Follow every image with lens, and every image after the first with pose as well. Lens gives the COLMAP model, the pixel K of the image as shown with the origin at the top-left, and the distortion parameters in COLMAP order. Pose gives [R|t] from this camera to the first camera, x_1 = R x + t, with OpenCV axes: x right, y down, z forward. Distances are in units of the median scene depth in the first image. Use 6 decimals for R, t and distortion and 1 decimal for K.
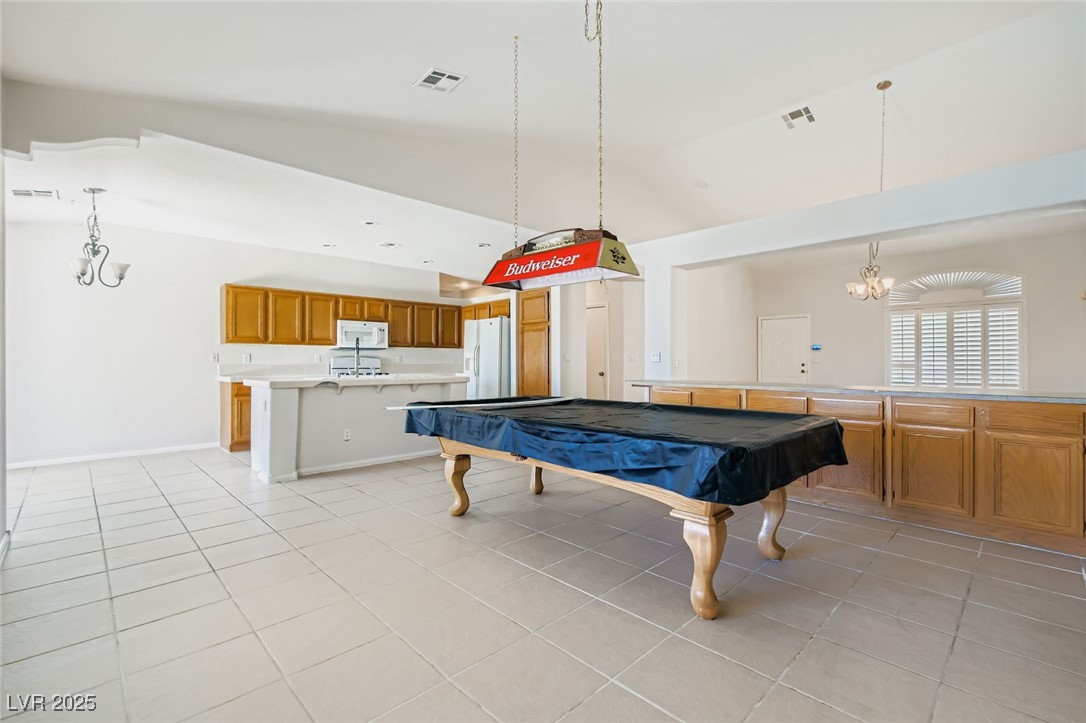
lens RADIAL K [[476.8, 0, 549.1], [0, 476.8, 359.8], [0, 0, 1]] dist [-0.000132, -0.000097]
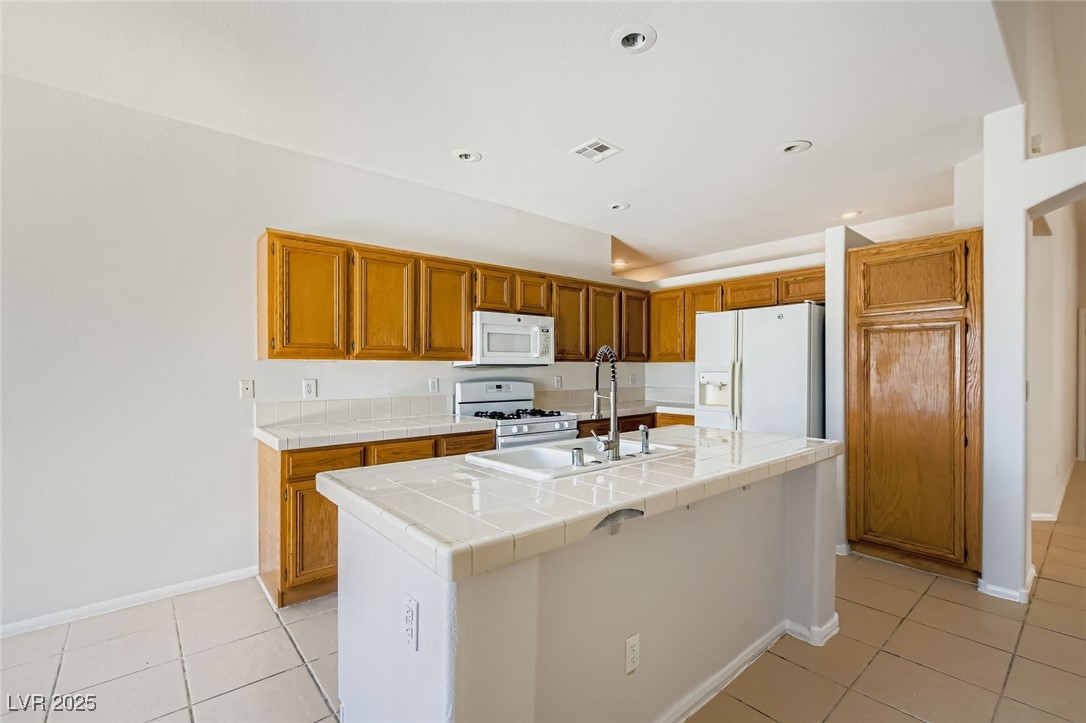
lens RADIAL K [[477.7, 0, 545.2], [0, 477.7, 370.0], [0, 0, 1]] dist [-0.012428, 0.000037]
pose [[0.996971, 0.002116, -0.077748, -0.311837], [-0.001167, 0.999924, 0.012250, -0.025028], [0.077768, -0.012122, 0.996898, 0.466477]]
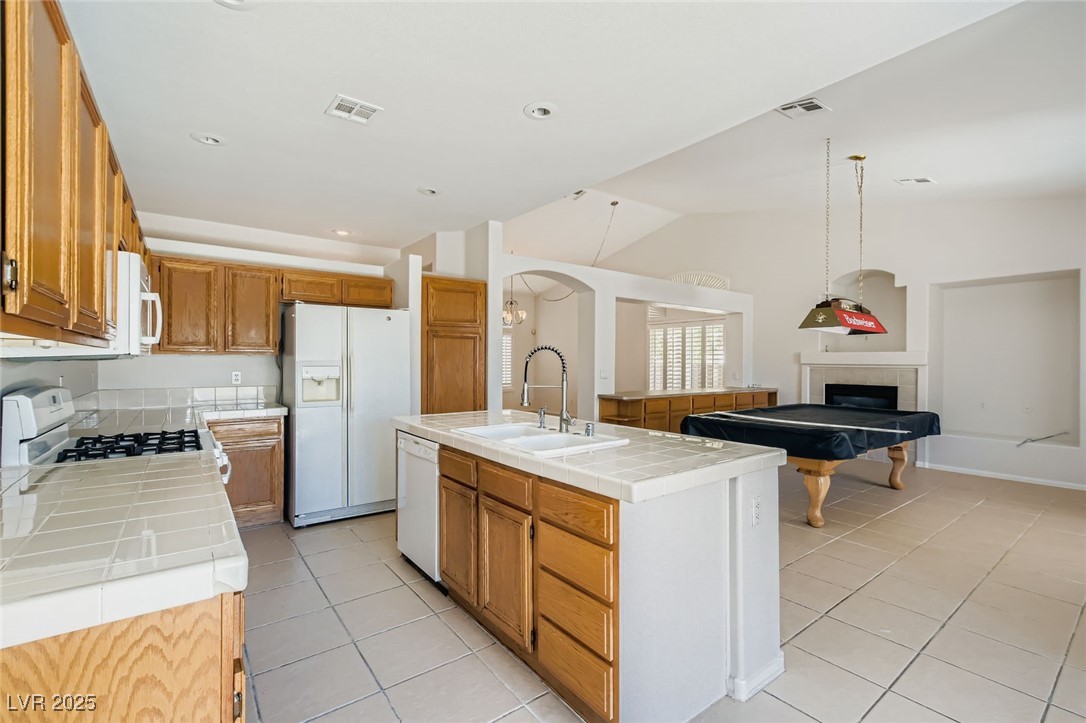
lens RADIAL K [[478.0, 0, 543.8], [0, 478.0, 360.2], [0, 0, 1]] dist [0.000563, 0.000165]
pose [[0.131053, 0.003770, 0.991368, -0.647886], [-0.009458, 0.999952, -0.002552, -0.023903], [-0.991330, -0.009042, 0.131083, 0.699934]]
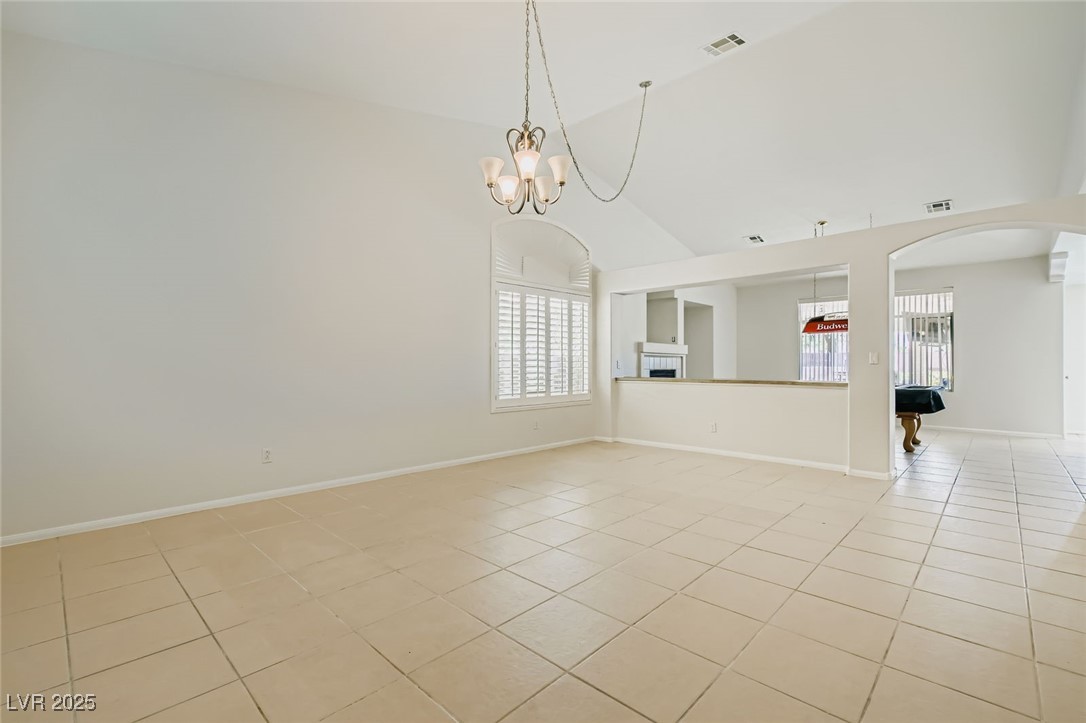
lens RADIAL K [[476.8, 0, 549.1], [0, 476.8, 359.8], [0, 0, 1]] dist [-0.000132, -0.000097]
pose [[-0.999297, -0.001844, -0.037437, 0.642268], [-0.001600, 0.999977, -0.006546, -0.002236], [0.037448, -0.006481, -0.999278, 1.354933]]
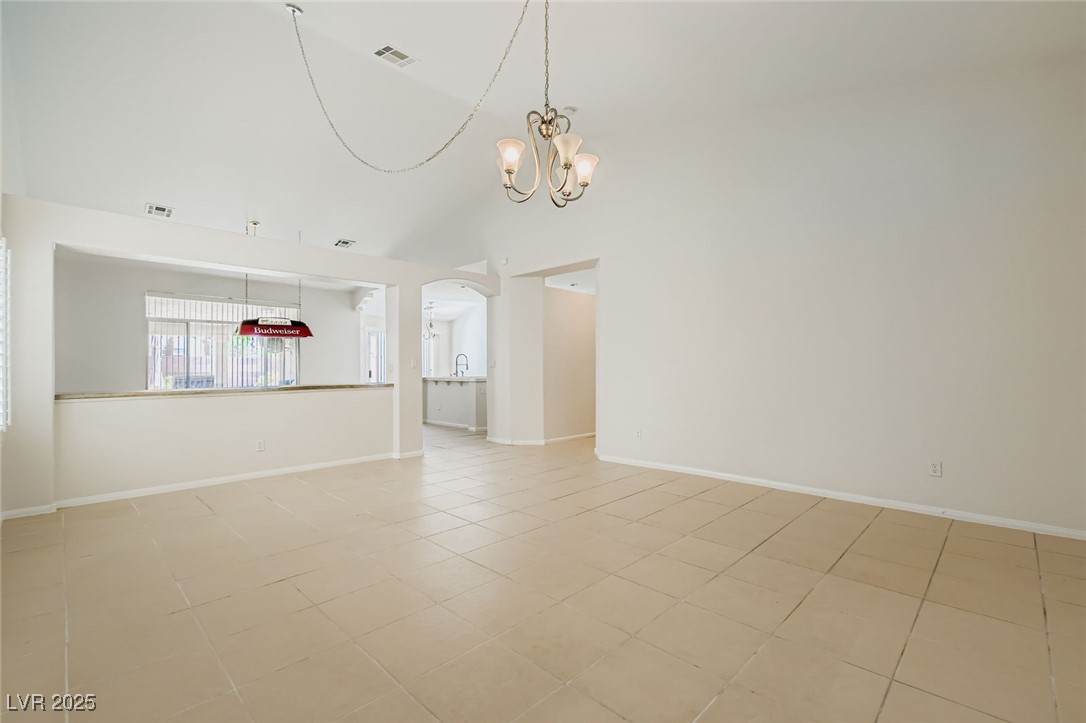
lens RADIAL K [[476.8, 0, 549.1], [0, 476.8, 359.8], [0, 0, 1]] dist [-0.000132, -0.000097]
pose [[0.024688, -0.010666, -0.999638, 1.010565], [0.007035, 0.999920, -0.010495, -0.004942], [0.999670, -0.006773, 0.024761, 0.948849]]
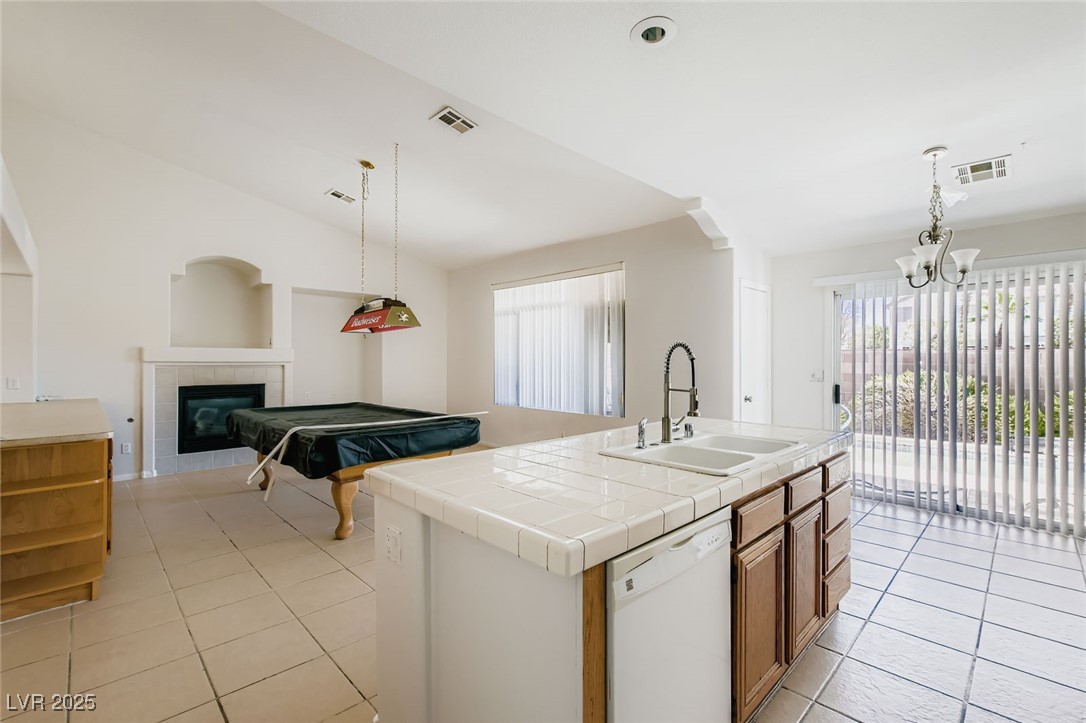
lens RADIAL K [[476.8, 0, 549.1], [0, 476.8, 359.8], [0, 0, 1]] dist [-0.000132, -0.000097]
pose [[-0.999999, -0.000252, 0.001338, -0.222334], [-0.000261, 0.999976, -0.006872, -0.021890], [-0.001336, -0.006873, -0.999975, 1.030467]]
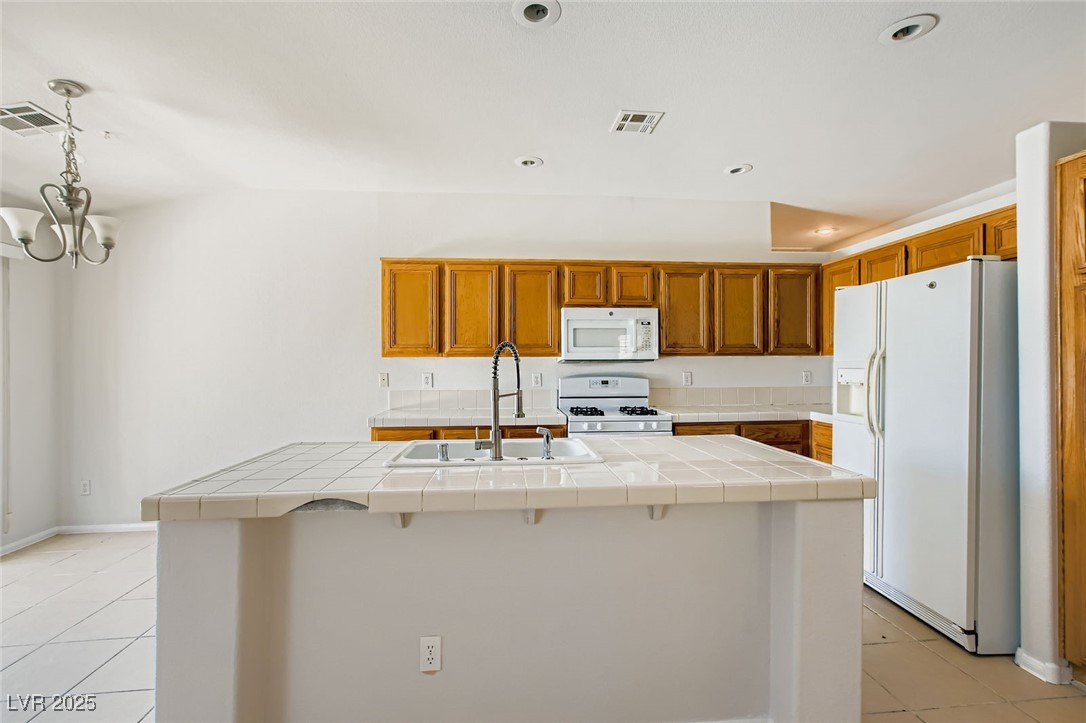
lens RADIAL K [[476.8, 0, 549.1], [0, 476.8, 359.8], [0, 0, 1]] dist [-0.000132, -0.000097]
pose [[0.773782, -0.005047, -0.633431, -0.112543], [0.006955, 0.999976, 0.000528, -0.025268], [0.633413, -0.004814, 0.773799, 0.553704]]
